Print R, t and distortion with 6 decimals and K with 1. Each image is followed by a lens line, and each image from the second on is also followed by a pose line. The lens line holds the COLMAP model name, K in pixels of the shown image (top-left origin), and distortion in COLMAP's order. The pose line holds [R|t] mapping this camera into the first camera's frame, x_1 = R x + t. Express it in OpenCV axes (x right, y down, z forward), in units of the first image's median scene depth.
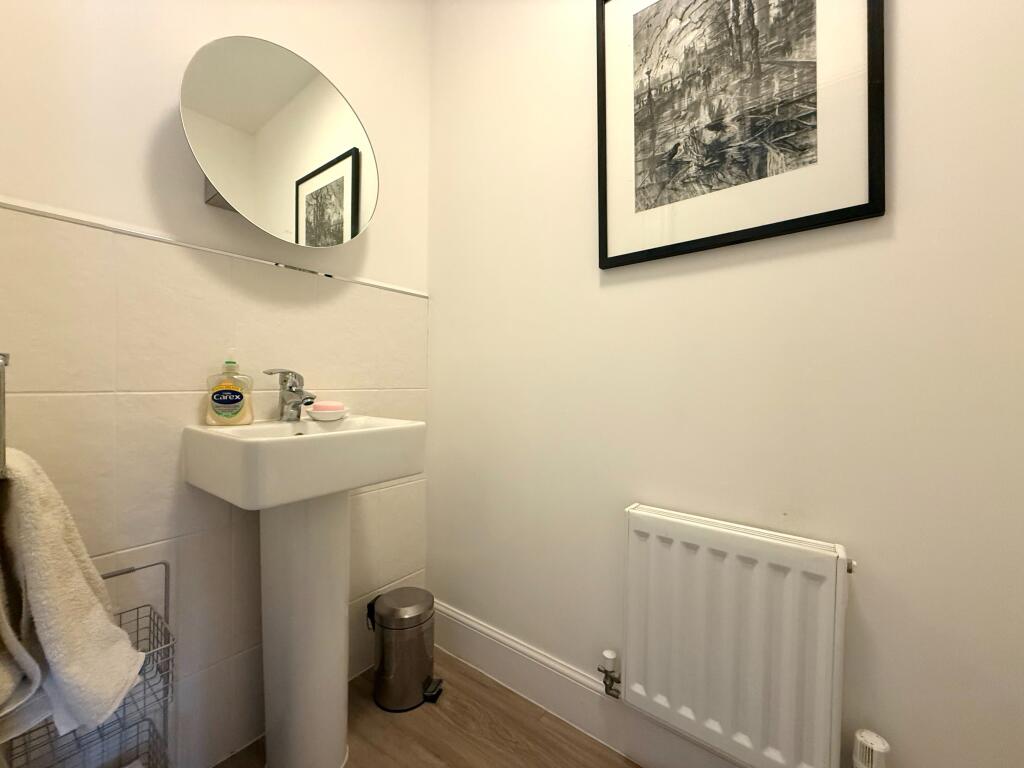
lens RADIAL K [[409.7, 0, 510.8], [0, 409.7, 385.5], [0, 0, 1]] dist [0.003180, -0.000300]
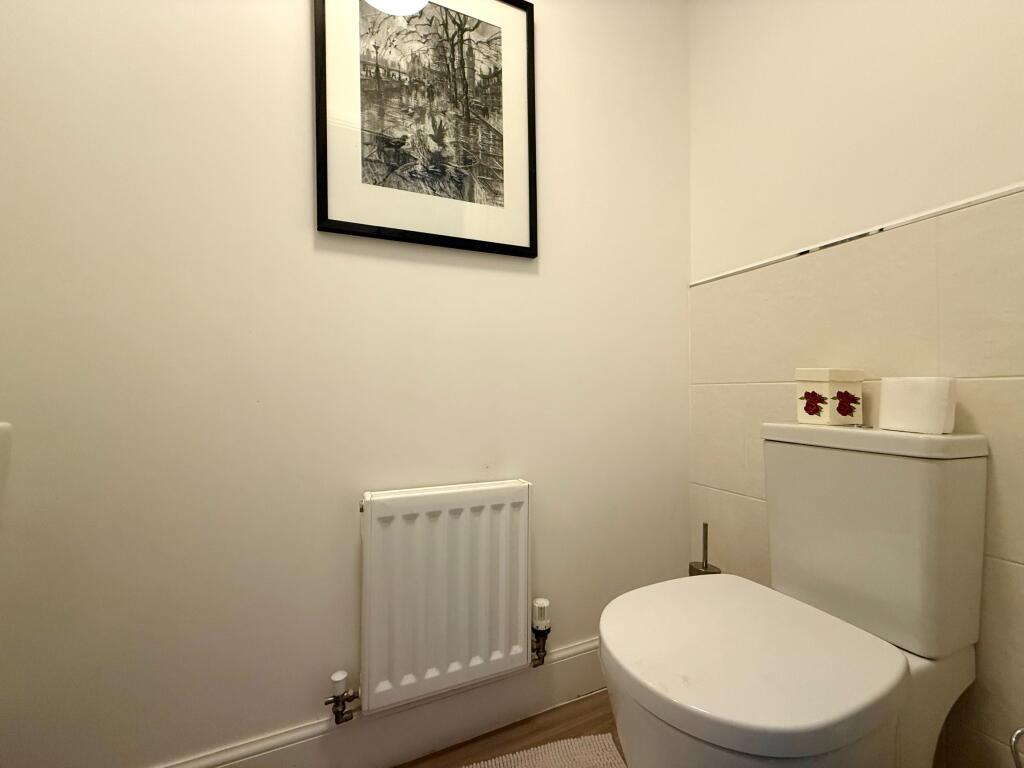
lens RADIAL K [[409.7, 0, 510.8], [0, 409.7, 385.5], [0, 0, 1]] dist [0.003180, -0.000300]
pose [[0.474372, 0.007409, 0.880293, -0.400316], [0.016321, 0.999719, -0.017210, 0.073333], [-0.880173, 0.022531, 0.474117, 0.293156]]
